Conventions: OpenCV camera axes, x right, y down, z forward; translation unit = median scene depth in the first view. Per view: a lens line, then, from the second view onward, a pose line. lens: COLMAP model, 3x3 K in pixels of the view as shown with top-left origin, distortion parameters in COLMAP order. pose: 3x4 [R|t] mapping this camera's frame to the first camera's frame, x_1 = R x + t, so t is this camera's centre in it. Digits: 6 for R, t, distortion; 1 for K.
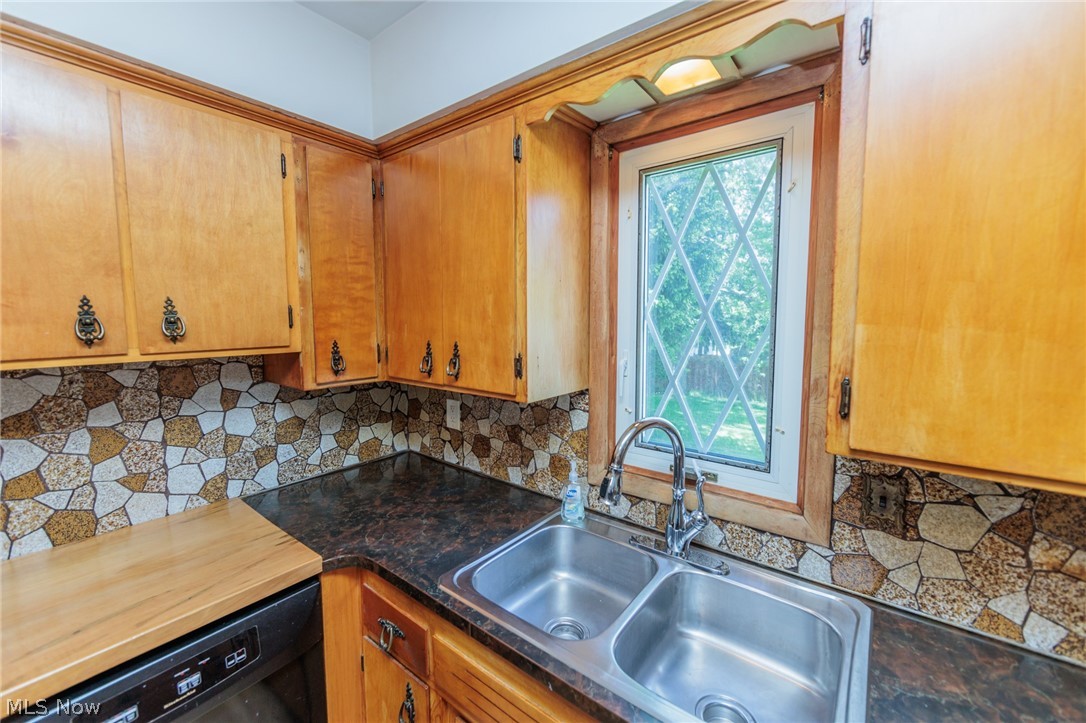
lens RADIAL K [[435.5, 0, 541.4], [0, 435.5, 351.7], [0, 0, 1]] dist [-0.002355, -0.000232]
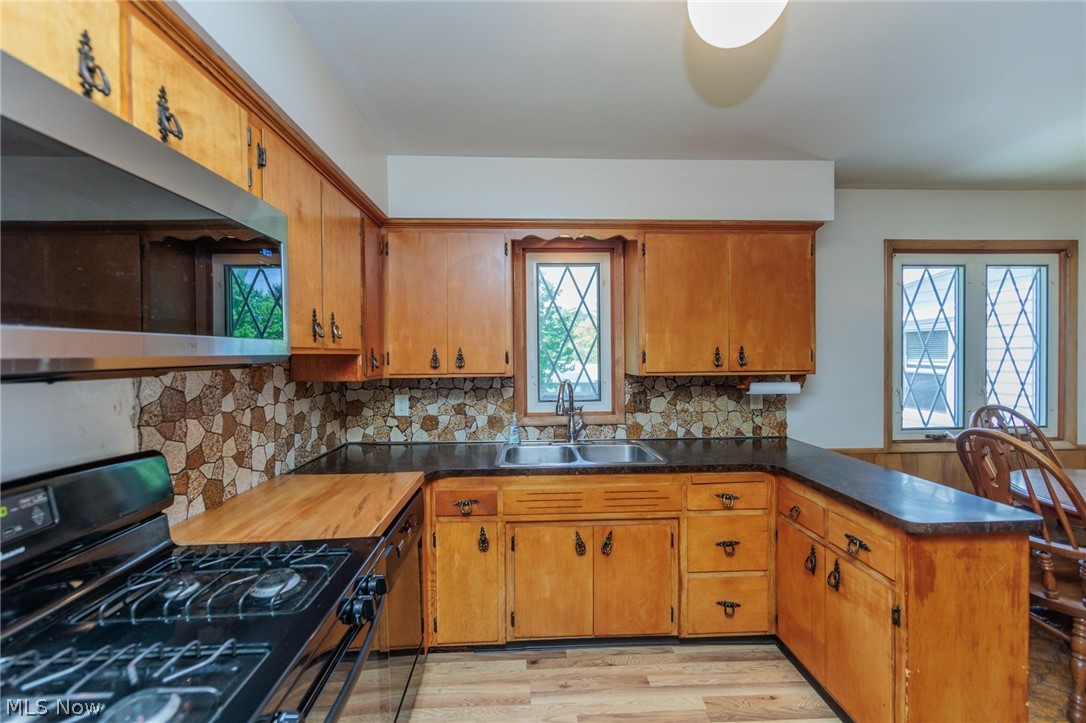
lens RADIAL K [[431.1, 0, 543.0], [0, 431.1, 361.5], [0, 0, 1]] dist [-0.003193, 0.000159]
pose [[0.761421, -0.017846, 0.648013, -1.053379], [0.062353, 0.997002, -0.045809, 0.132183], [-0.645252, 0.075286, 0.760251, -0.506526]]
